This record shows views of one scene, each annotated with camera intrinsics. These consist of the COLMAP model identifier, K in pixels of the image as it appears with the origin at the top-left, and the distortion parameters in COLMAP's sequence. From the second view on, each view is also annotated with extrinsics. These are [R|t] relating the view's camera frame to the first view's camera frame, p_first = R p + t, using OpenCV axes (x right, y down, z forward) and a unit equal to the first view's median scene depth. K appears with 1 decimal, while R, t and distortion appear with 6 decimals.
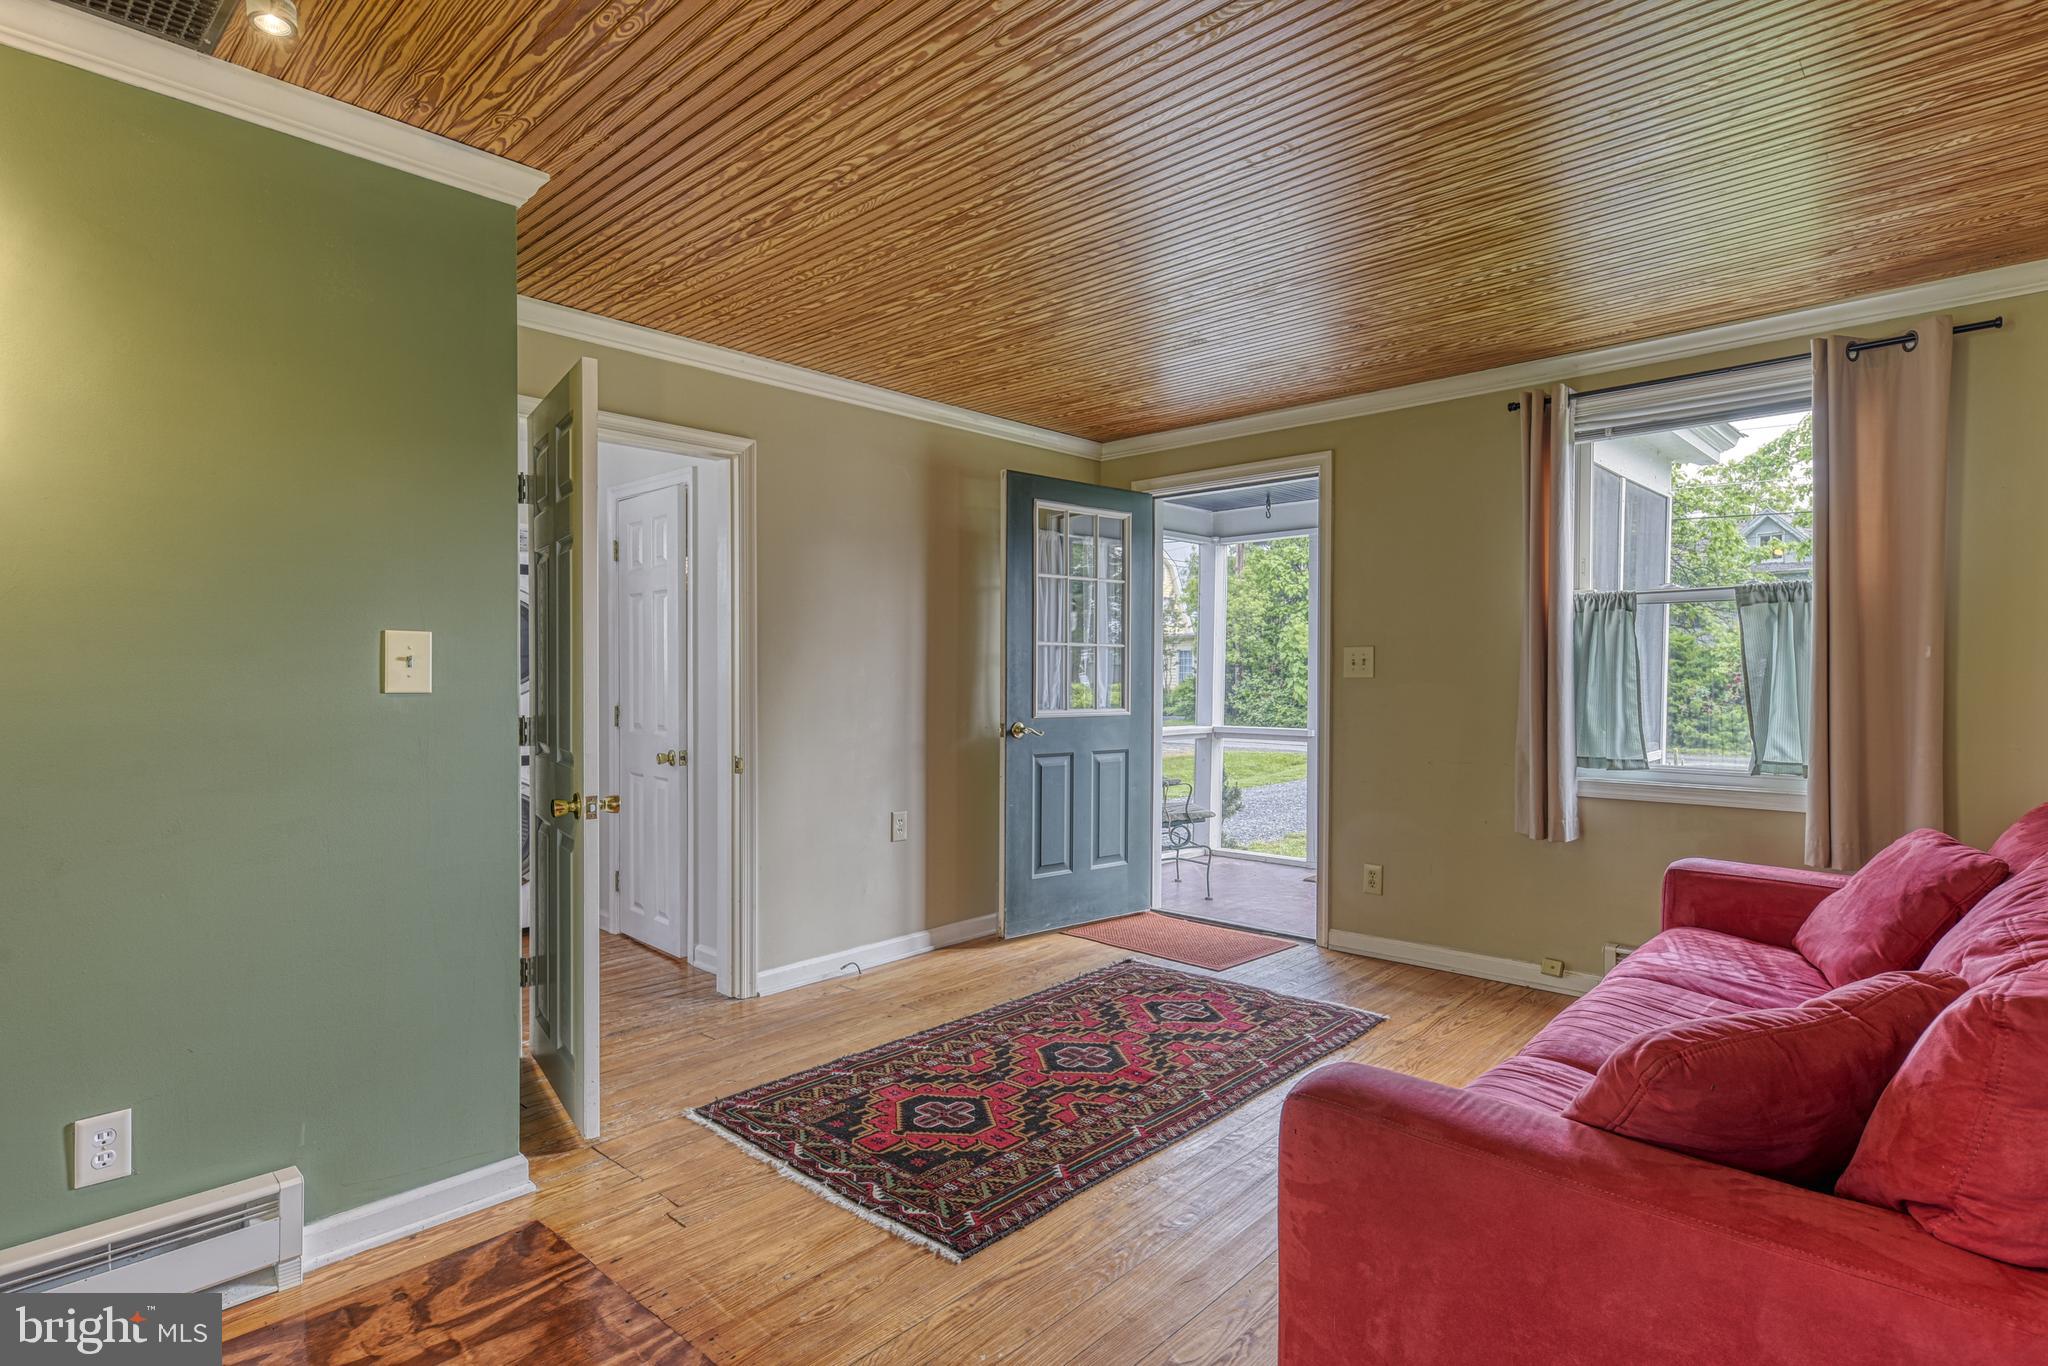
lens RADIAL K [[1037.7, 0, 1032.7], [0, 1037.7, 689.0], [0, 0, 1]] dist [0.013812, -0.002575]
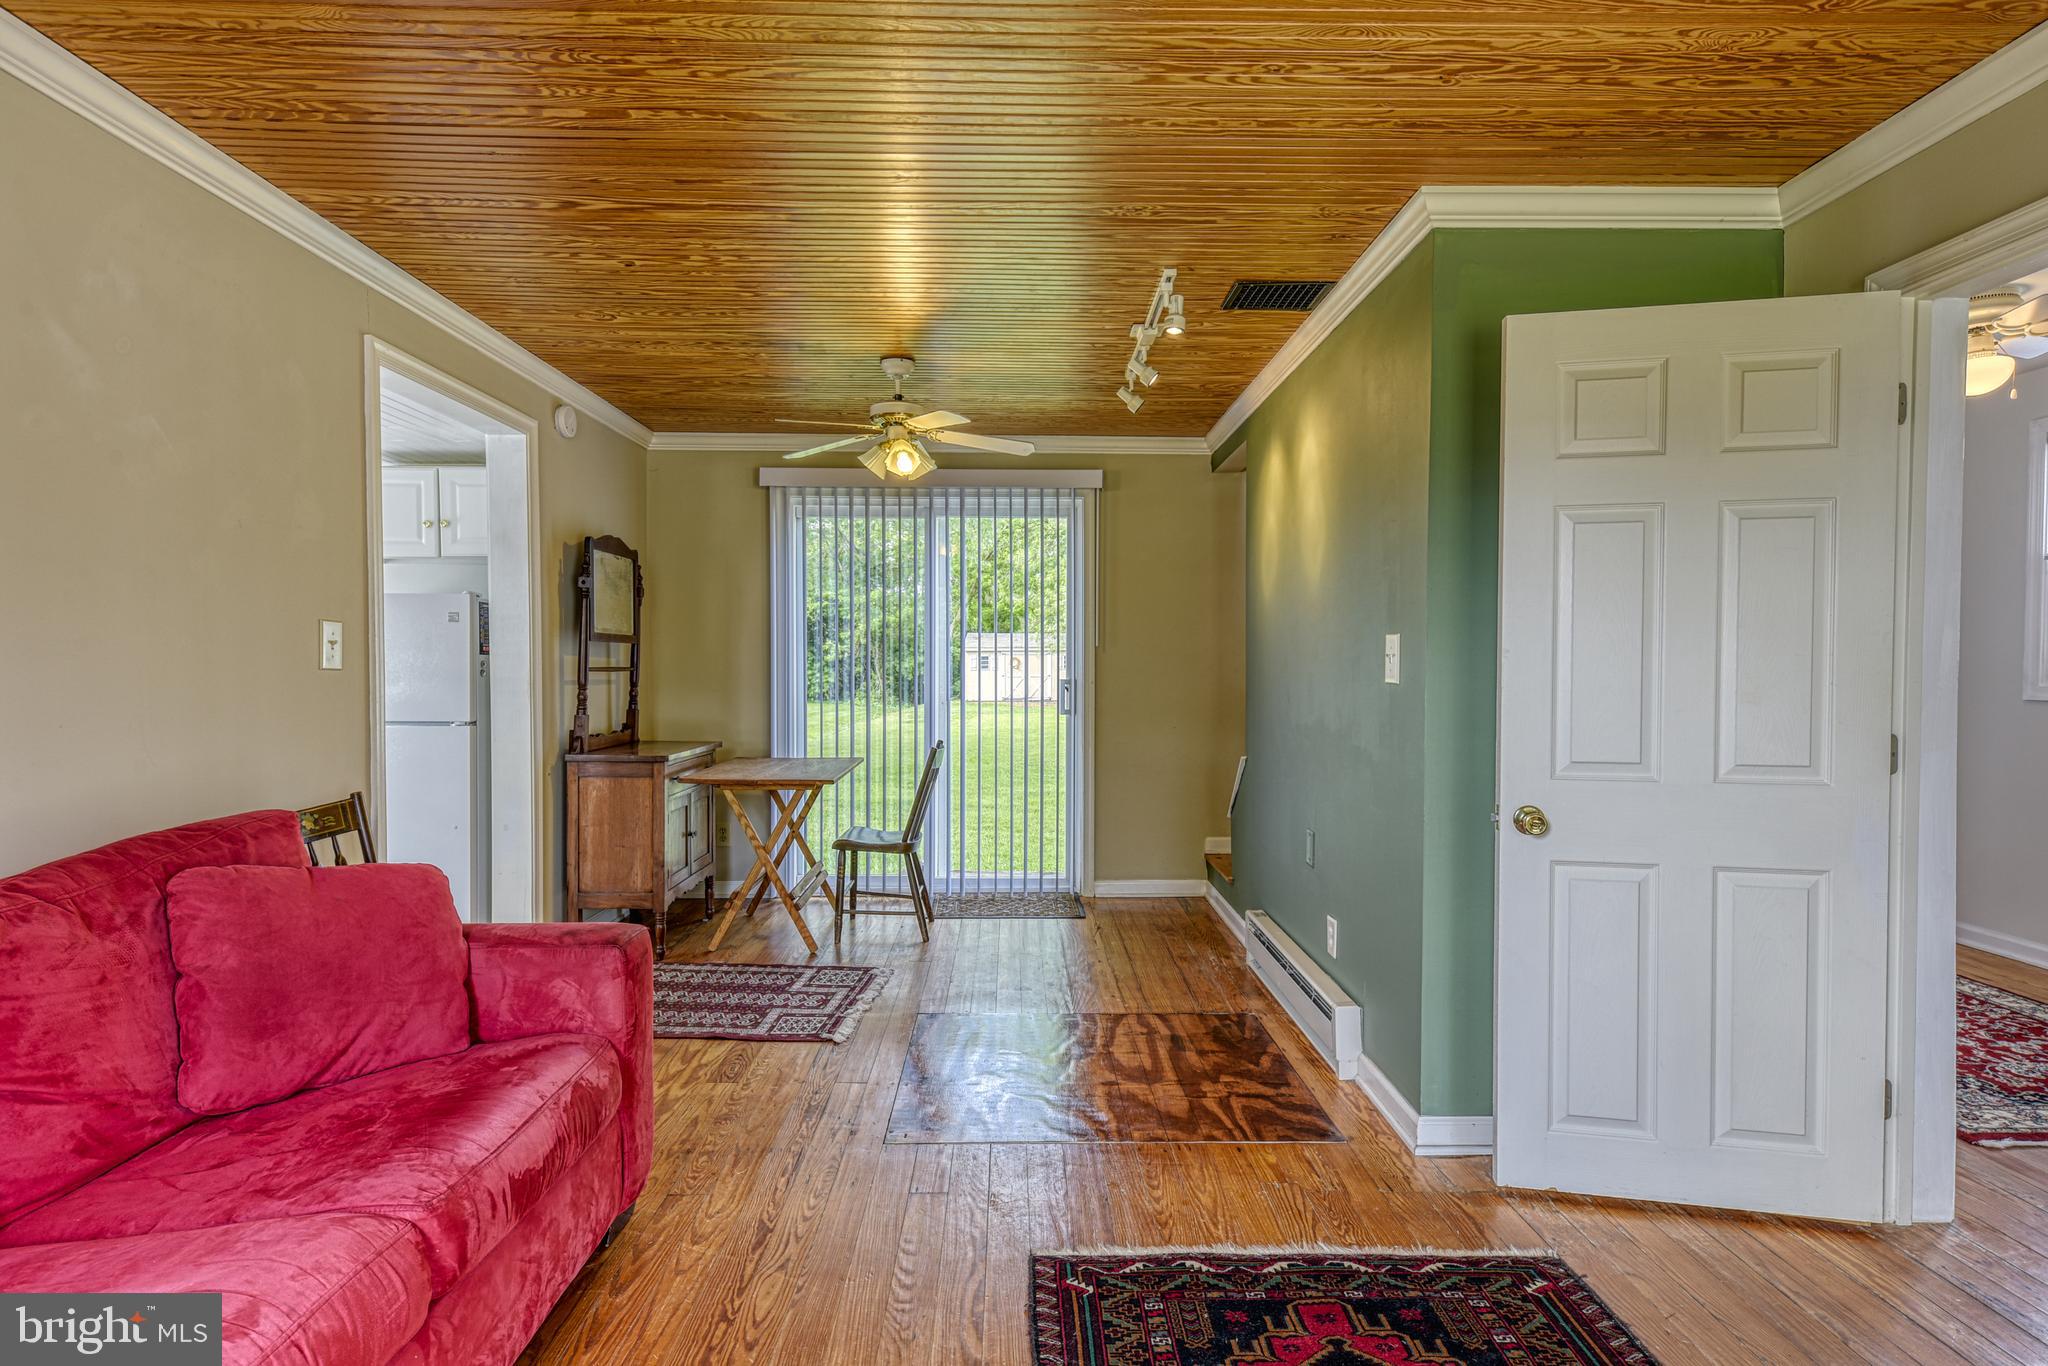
lens RADIAL K [[1037.7, 0, 1029.2], [0, 1037.7, 684.7], [0, 0, 1]] dist [0.013812, -0.002575]
pose [[-0.722240, 0.010166, -0.691568, 0.346060], [-0.015619, 0.999397, 0.031003, -0.015950], [0.691467, 0.033193, -0.721646, 0.955209]]
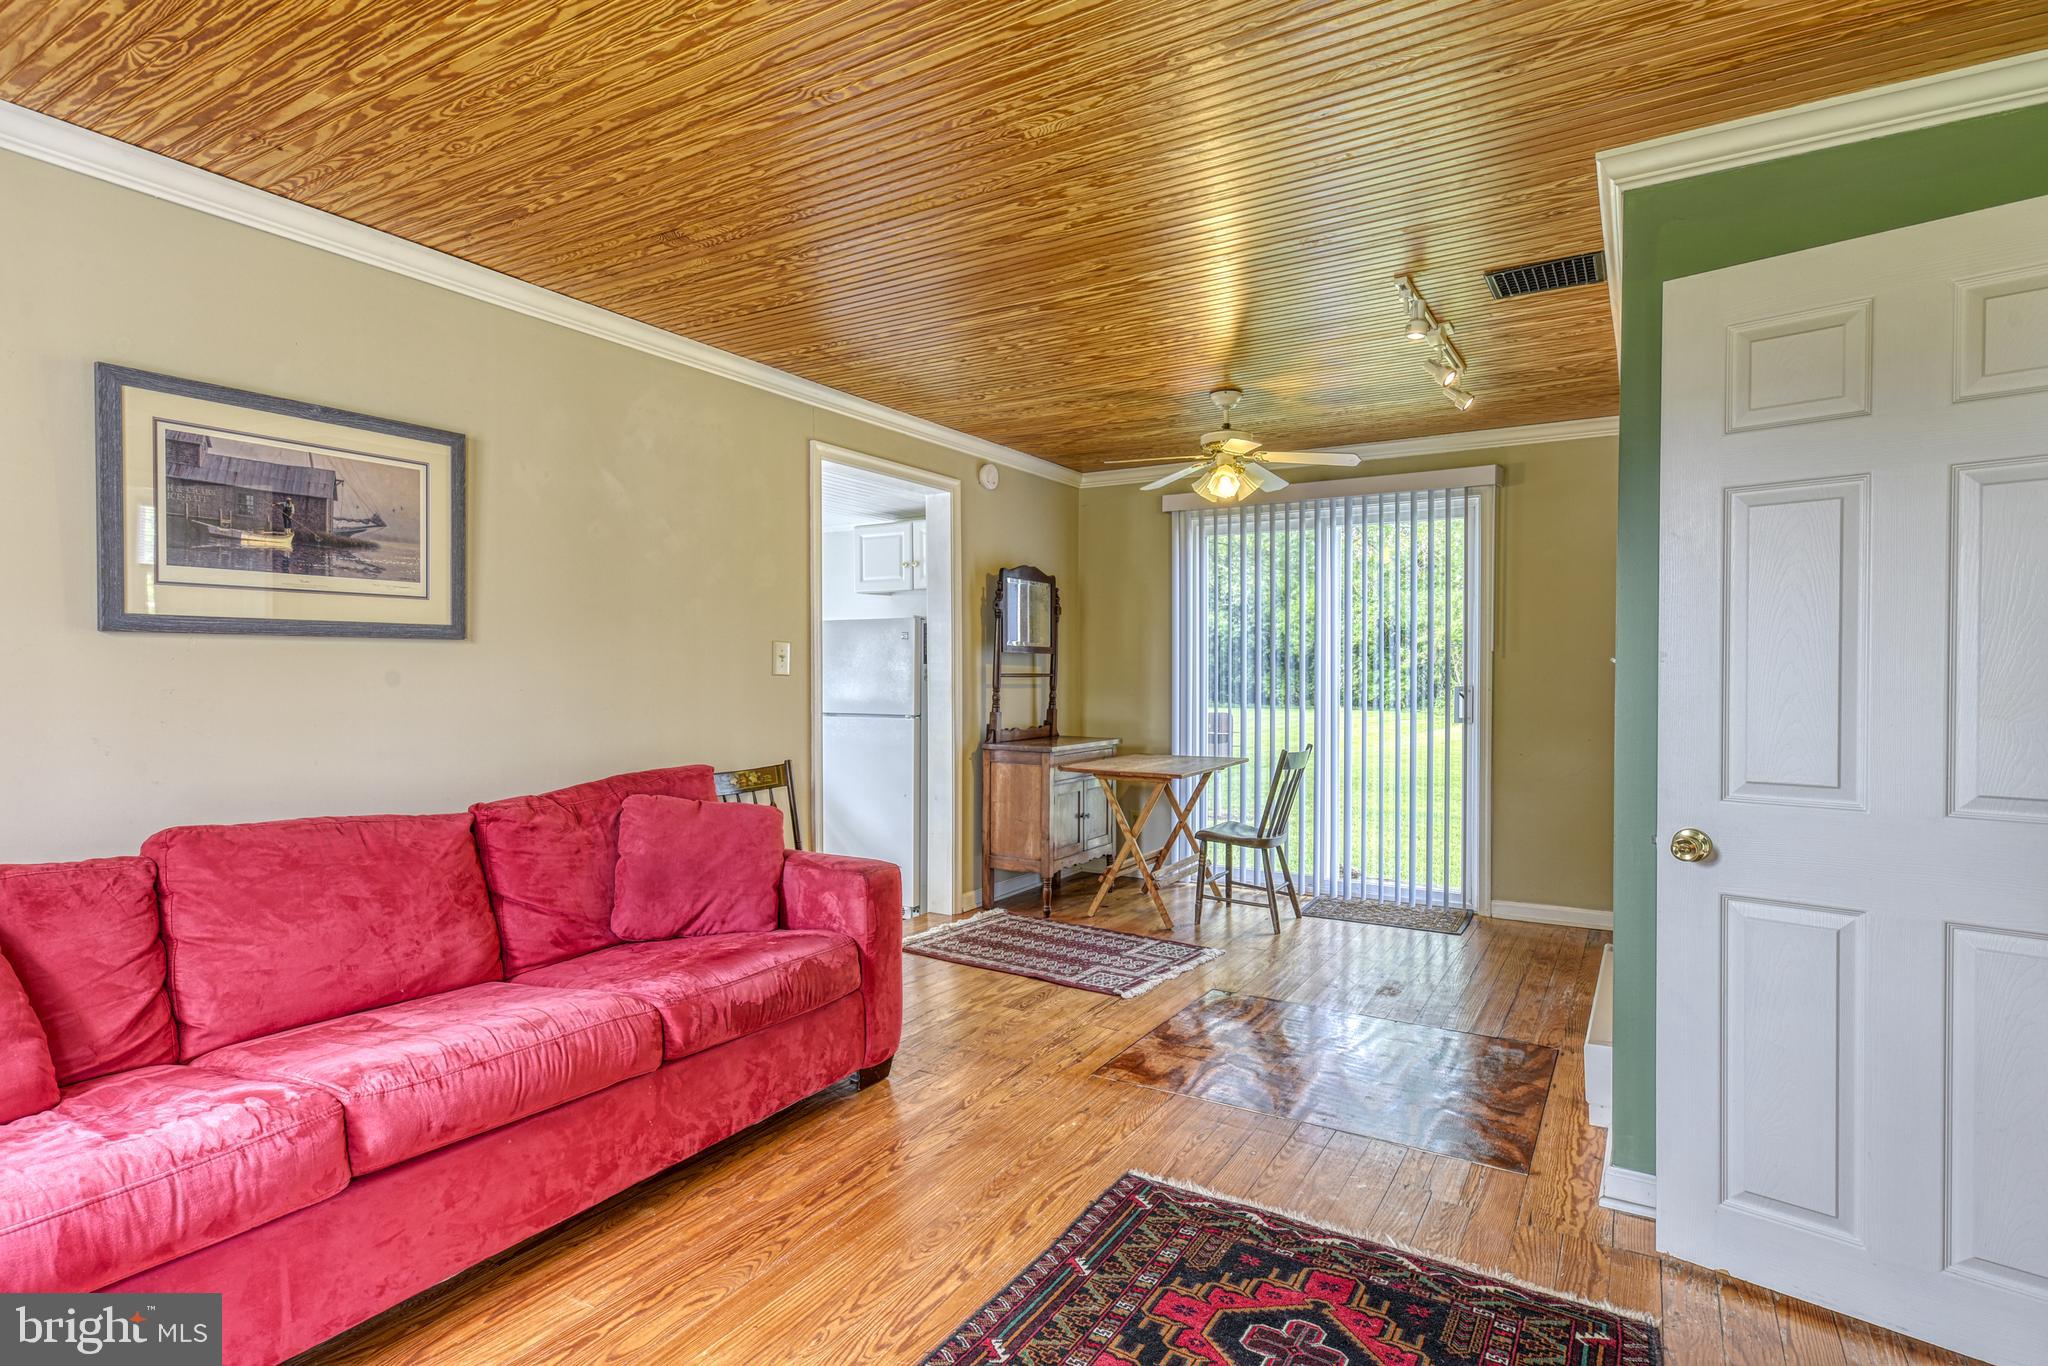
lens RADIAL K [[1037.7, 0, 1028.5], [0, 1037.7, 686.0], [0, 0, 1]] dist [0.013812, -0.002575]
pose [[-0.979367, 0.001276, -0.202085, 0.155818], [-0.005269, 0.999479, 0.031846, -0.020587], [0.202020, 0.032253, -0.978850, 1.183051]]
